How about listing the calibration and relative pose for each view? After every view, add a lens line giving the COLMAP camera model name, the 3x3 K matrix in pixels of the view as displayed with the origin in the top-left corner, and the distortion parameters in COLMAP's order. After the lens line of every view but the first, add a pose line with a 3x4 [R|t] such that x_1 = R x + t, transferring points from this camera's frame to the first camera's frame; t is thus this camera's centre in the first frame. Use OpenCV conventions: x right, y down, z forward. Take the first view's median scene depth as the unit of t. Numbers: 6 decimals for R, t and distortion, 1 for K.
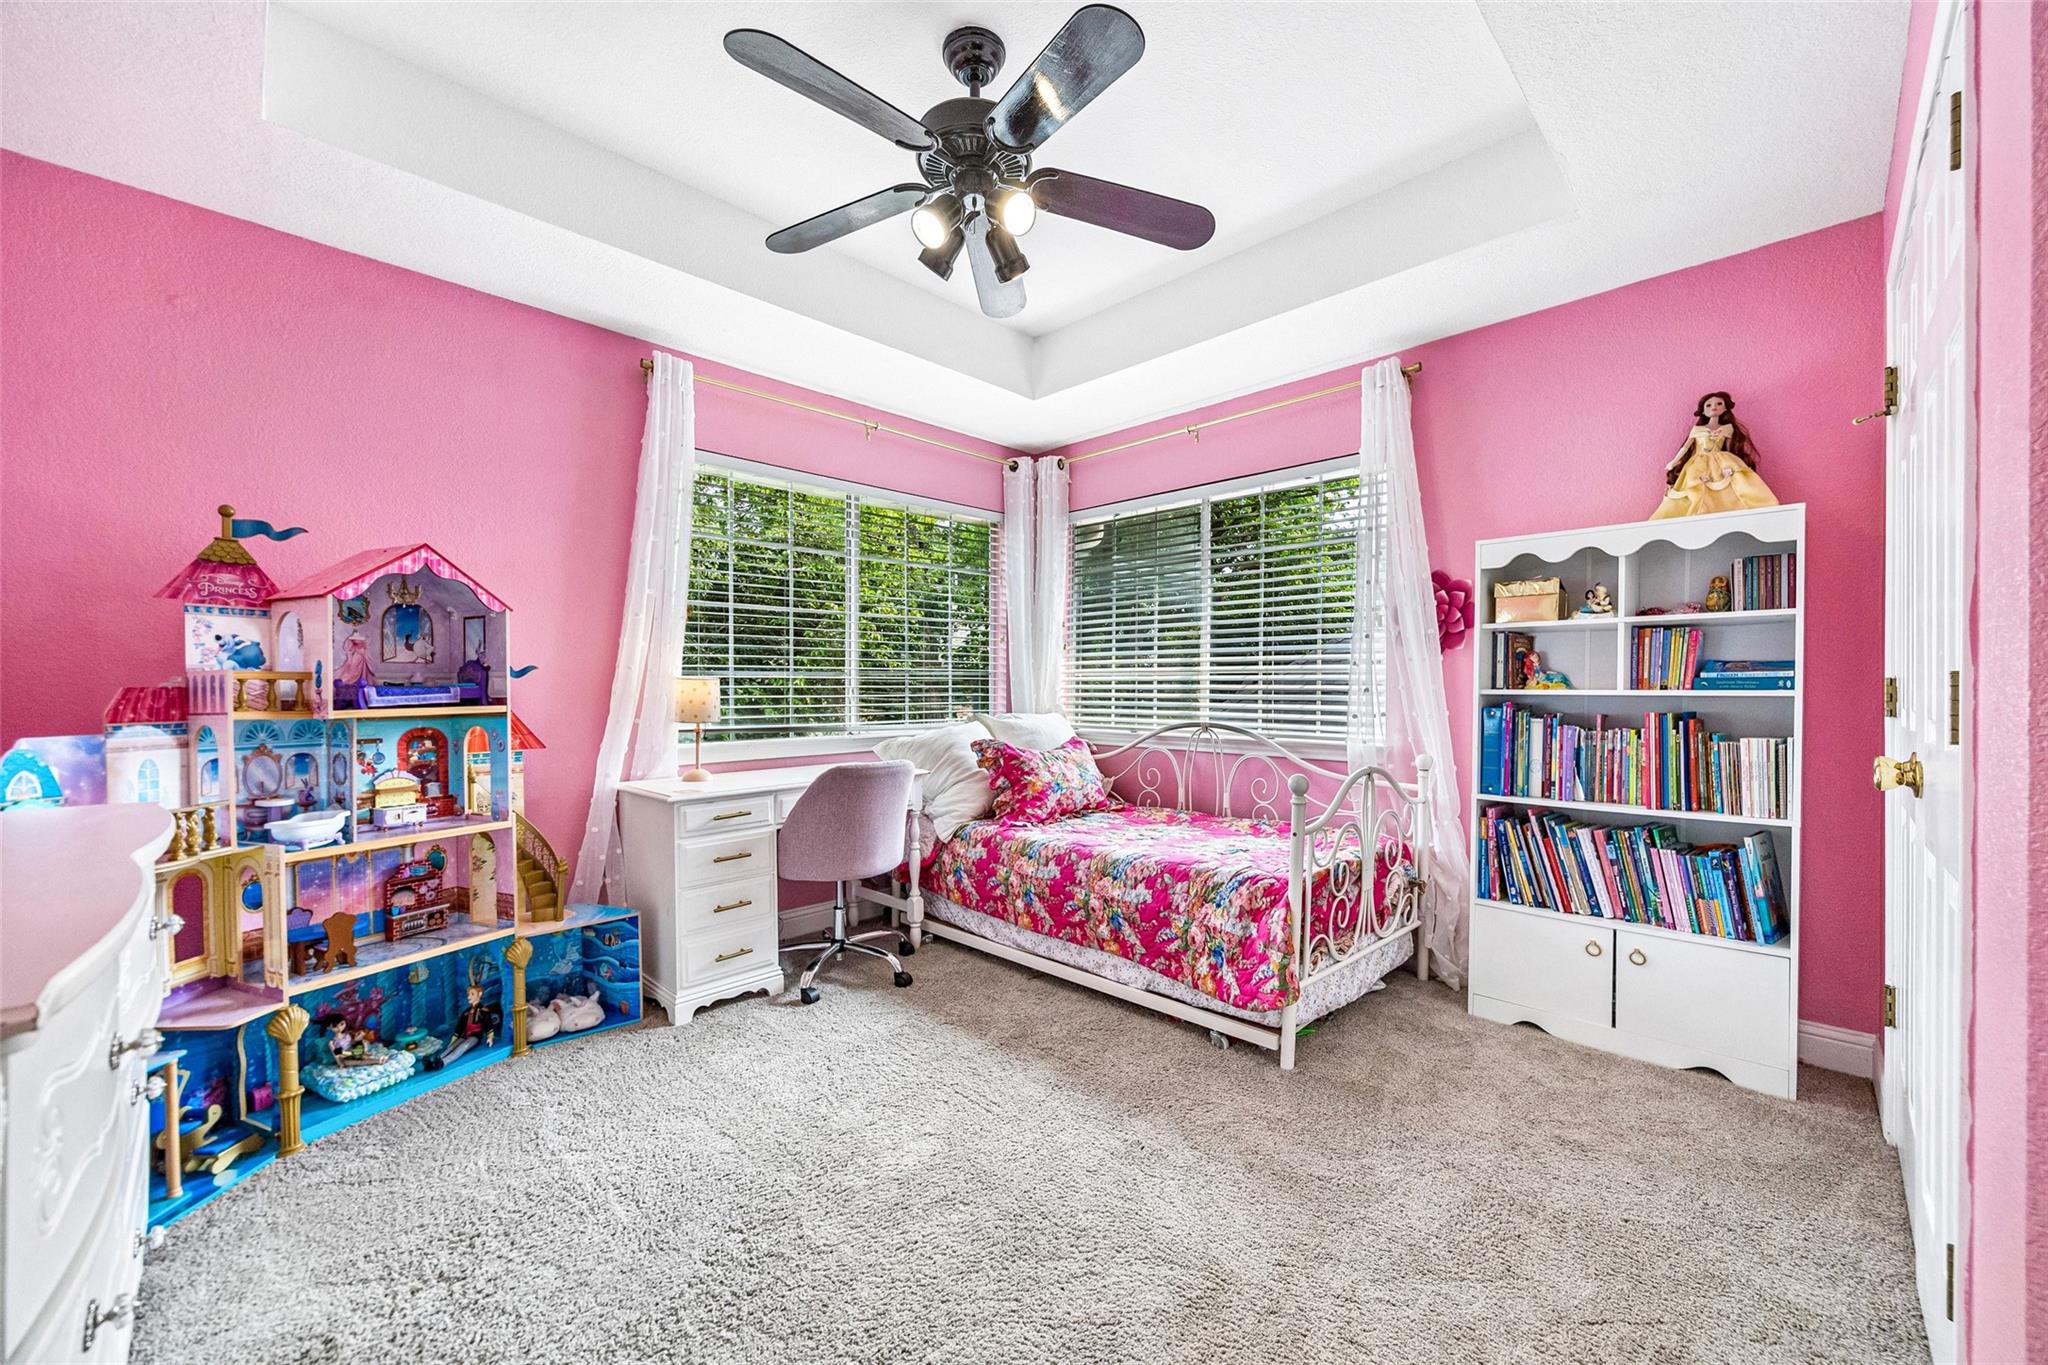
lens RADIAL K [[790.0, 0, 1026.4], [0, 790.0, 687.7], [0, 0, 1]] dist [-0.003152, -0.000056]
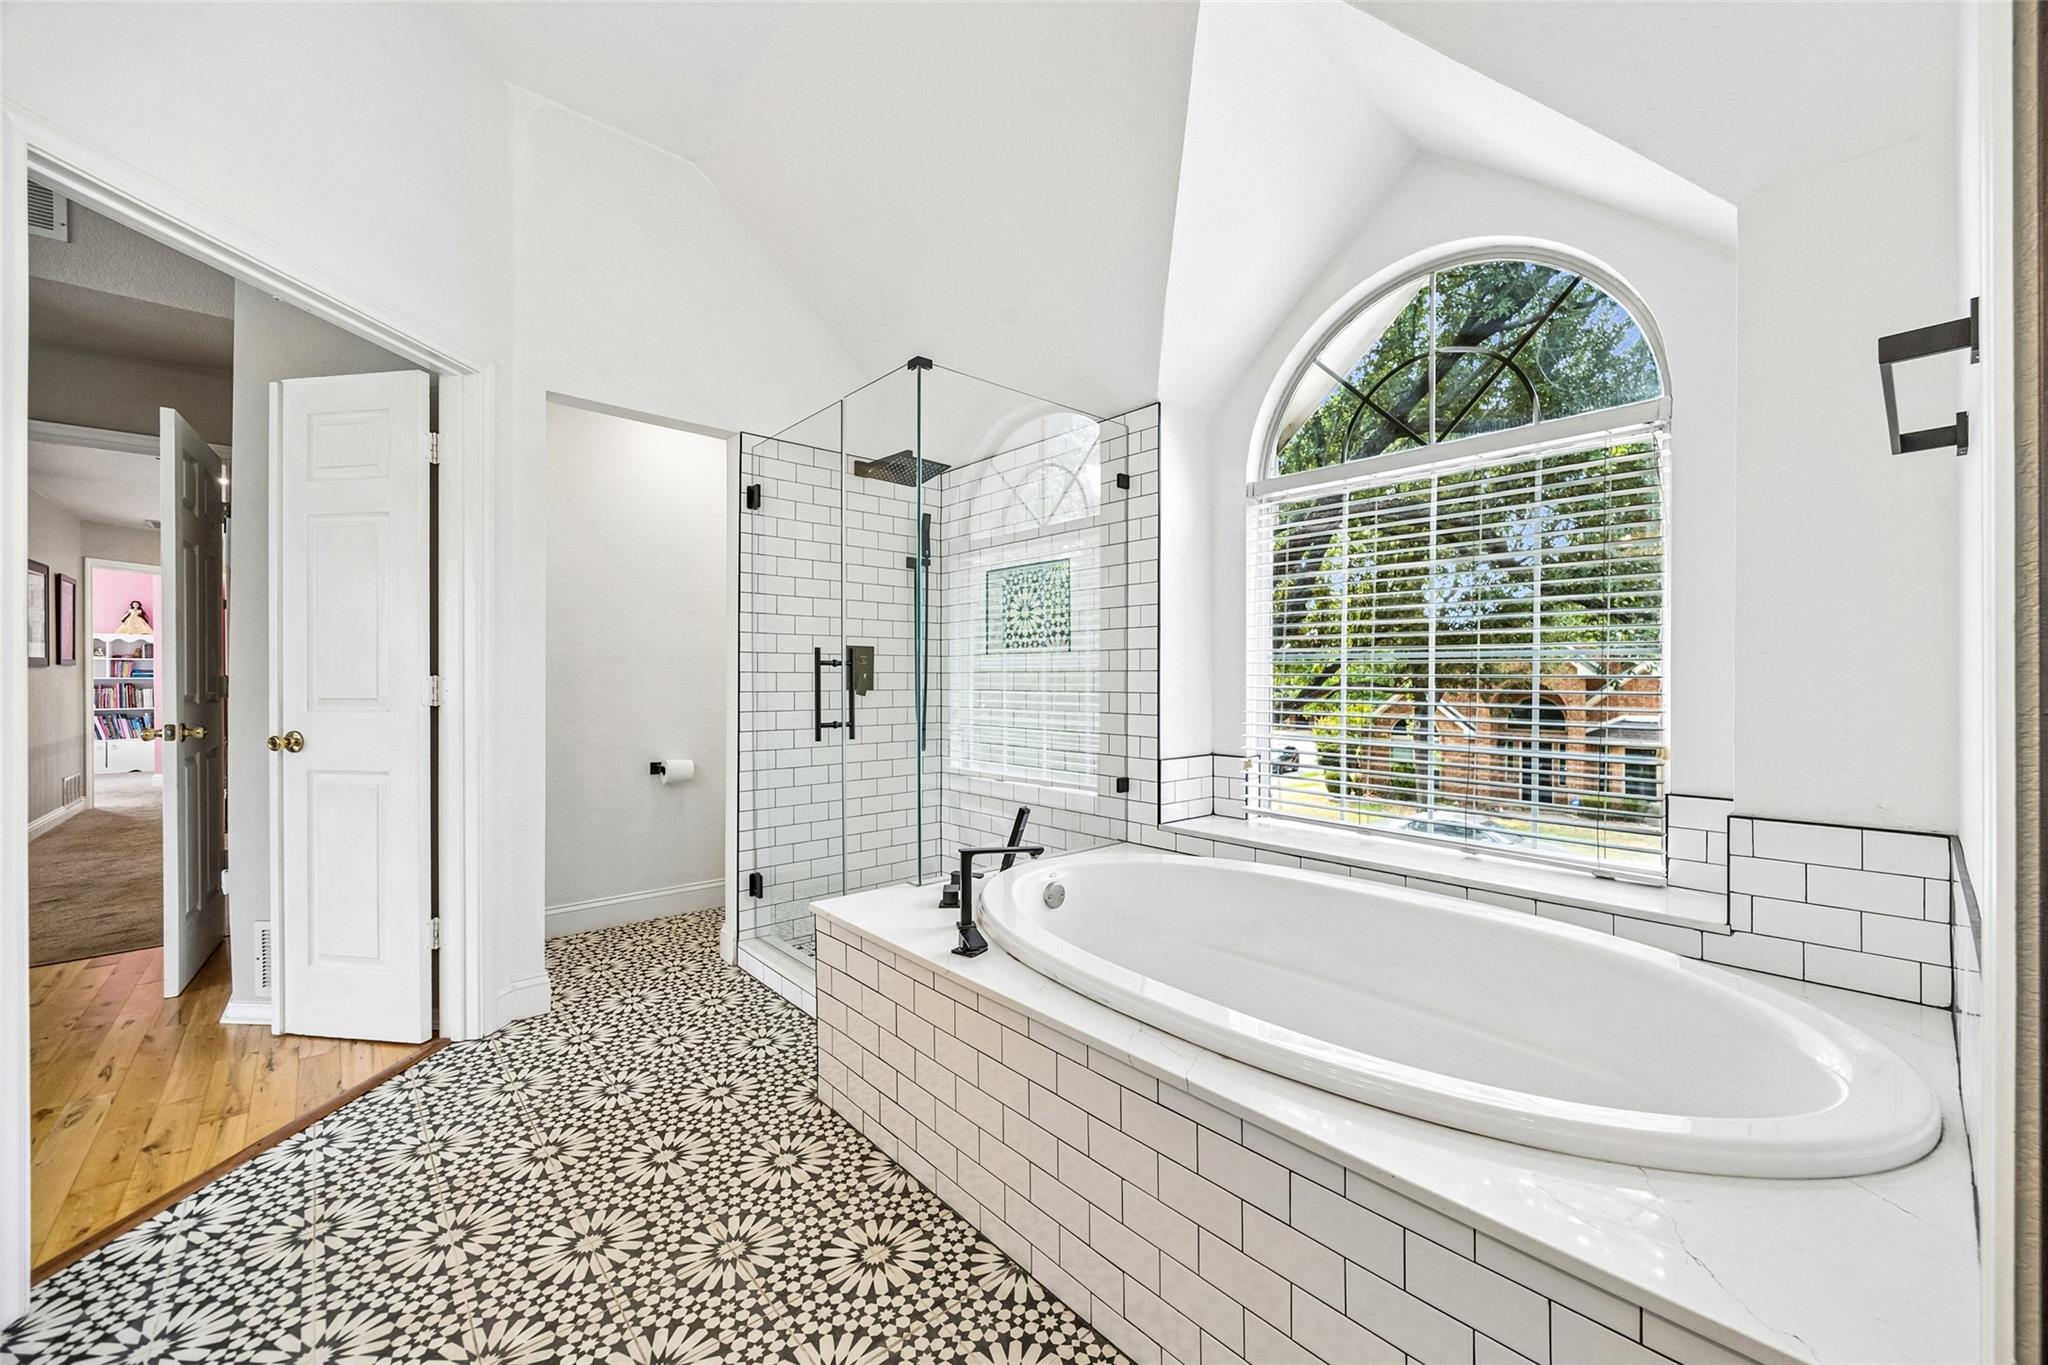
lens RADIAL K [[790.0, 0, 1026.0], [0, 790.0, 683.9], [0, 0, 1]] dist [-0.003152, -0.000056]
pose [[0.067290, -0.003877, 0.997726, -2.755299], [0.009865, 0.999946, 0.003220, 0.066494], [-0.997685, 0.009626, 0.067325, -3.704407]]
